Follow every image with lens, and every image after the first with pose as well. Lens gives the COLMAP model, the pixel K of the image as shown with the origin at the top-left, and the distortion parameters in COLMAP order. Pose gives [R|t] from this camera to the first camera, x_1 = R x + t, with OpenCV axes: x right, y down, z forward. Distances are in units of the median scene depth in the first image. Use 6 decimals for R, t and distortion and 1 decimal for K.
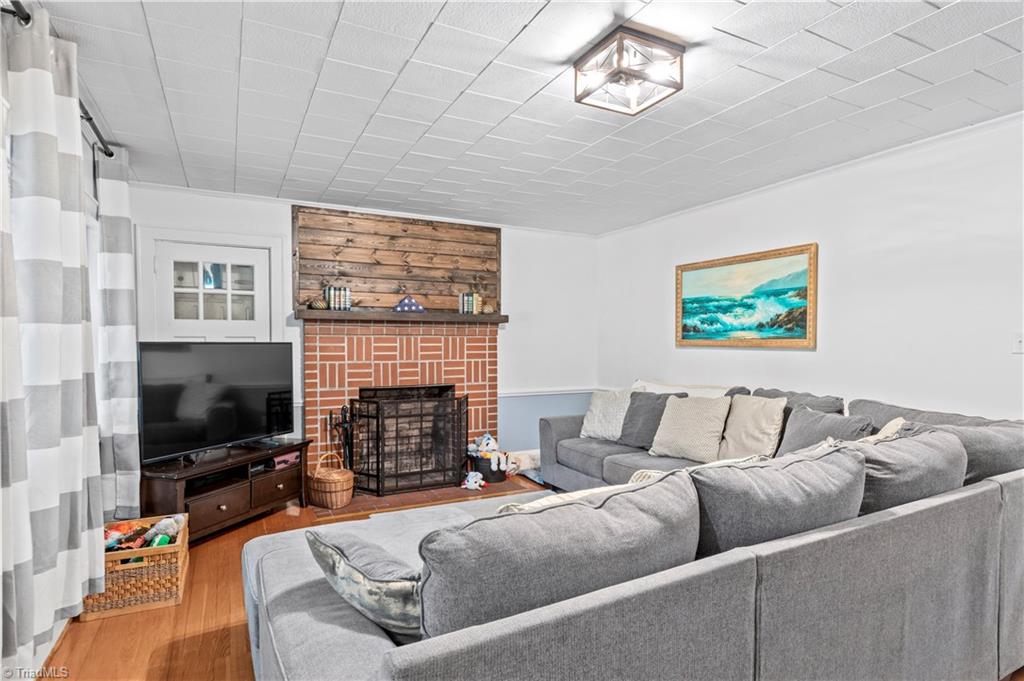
lens RADIAL K [[550.8, 0, 538.5], [0, 550.8, 356.3], [0, 0, 1]] dist [0.006749, -0.004128]
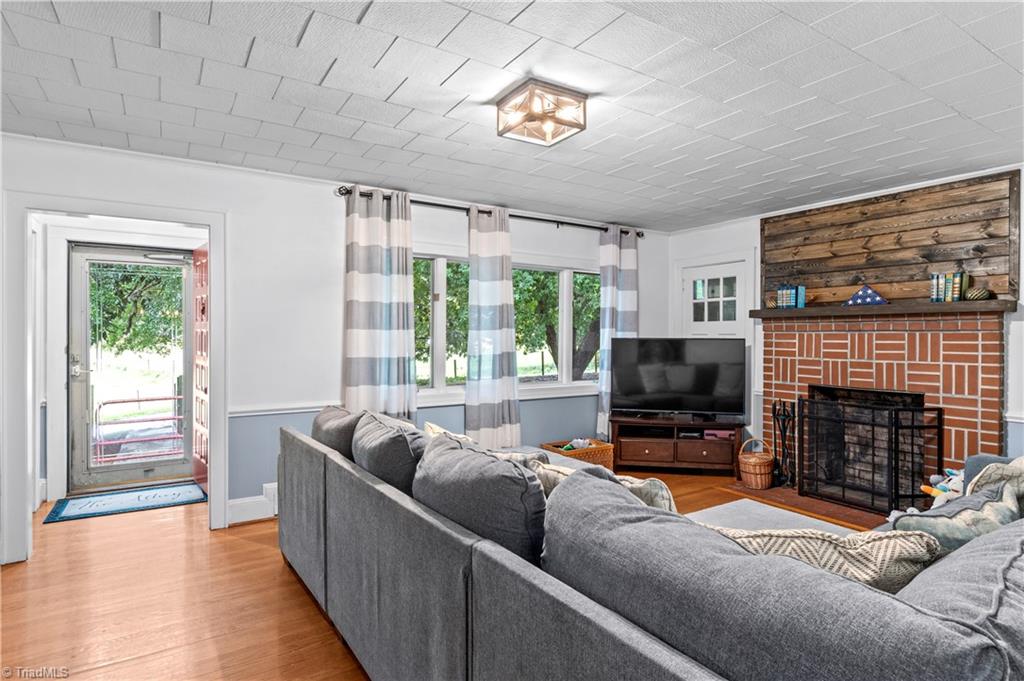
lens RADIAL K [[550.8, 0, 521.0], [0, 550.8, 342.2], [0, 0, 1]] dist [0.006749, -0.004128]
pose [[0.072334, 0.009383, -0.997336, 0.616998], [-0.029976, 0.999524, 0.007229, -0.010612], [0.996930, 0.029373, 0.072581, 0.396405]]
